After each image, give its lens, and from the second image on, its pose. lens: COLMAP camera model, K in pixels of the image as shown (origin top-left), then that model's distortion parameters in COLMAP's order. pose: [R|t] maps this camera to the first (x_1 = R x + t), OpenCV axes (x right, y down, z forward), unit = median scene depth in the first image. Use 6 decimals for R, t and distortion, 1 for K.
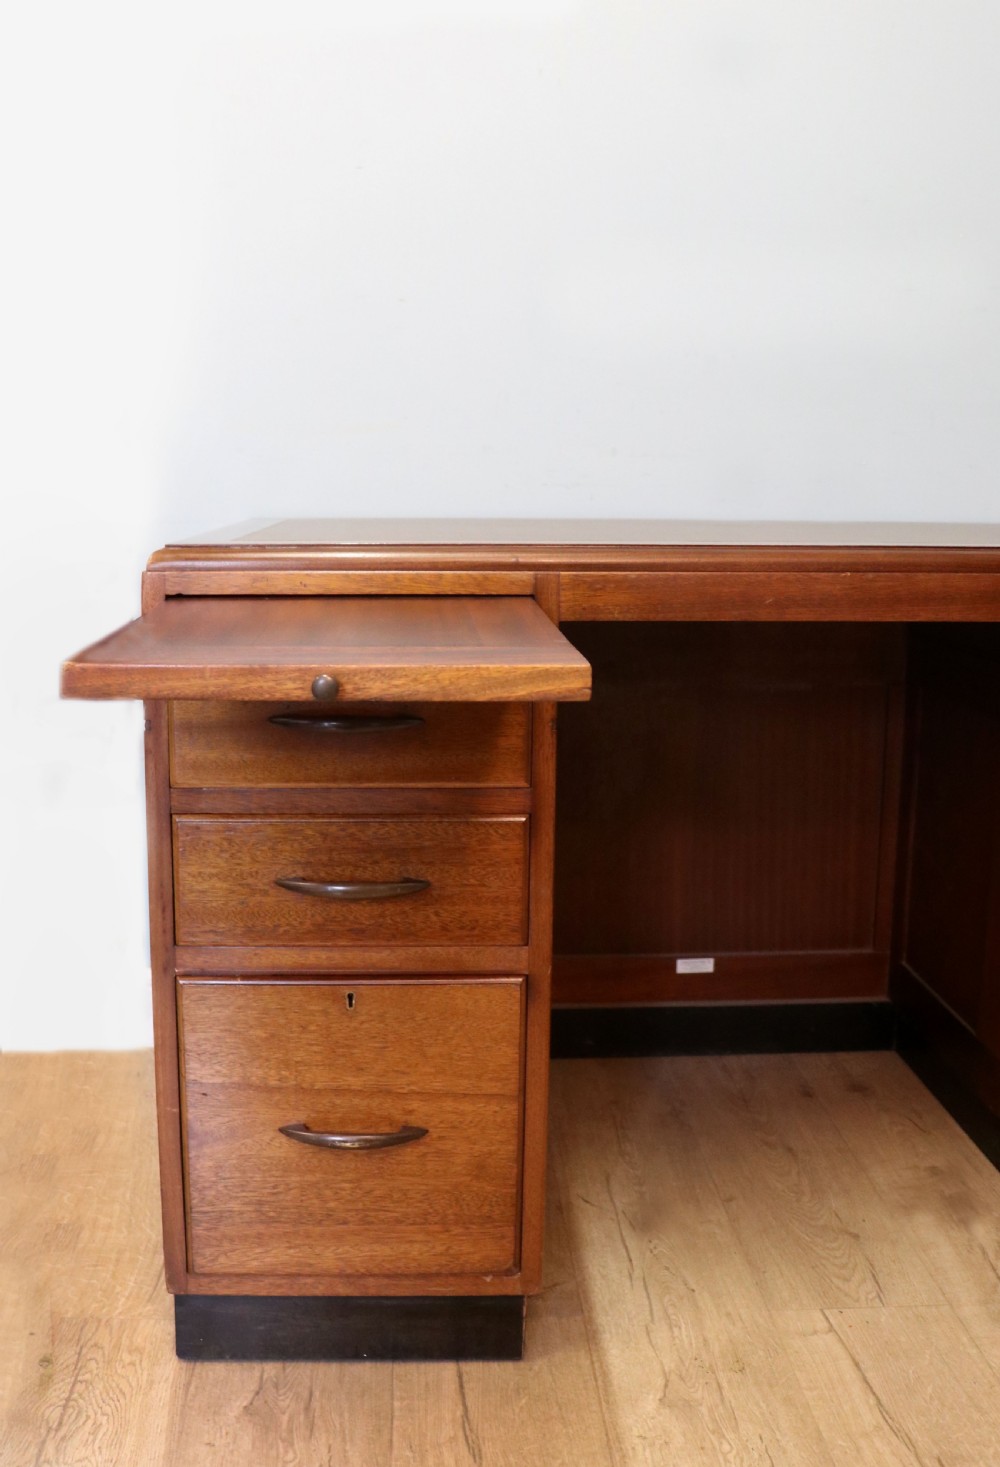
lens RADIAL K [[1383.3, 0, 430.8], [0, 1383.3, 660.2], [0, 0, 1]] dist [-0.183612, 0.141648]
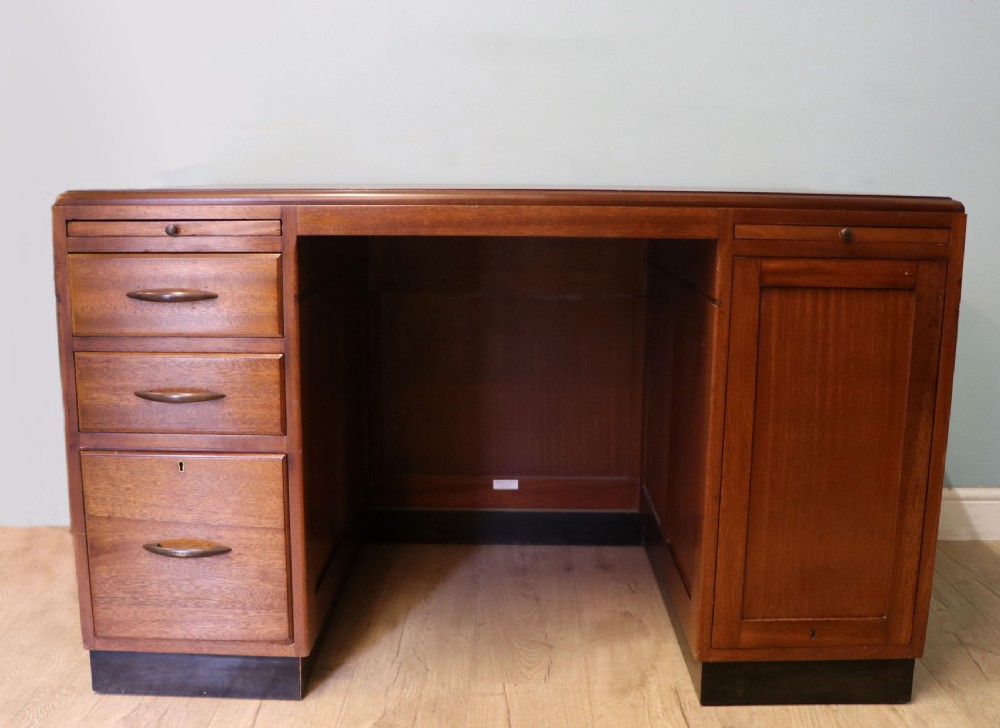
lens RADIAL K [[1041.9, 0, 500.0], [0, 1041.9, 364.0], [0, 0, 1]] dist [-0.176066, 0.182003]
pose [[0.999548, 0.010989, -0.027997, 0.353308], [-0.009639, 0.998805, 0.047904, 0.060288], [0.028490, -0.047613, 0.998459, -0.217303]]
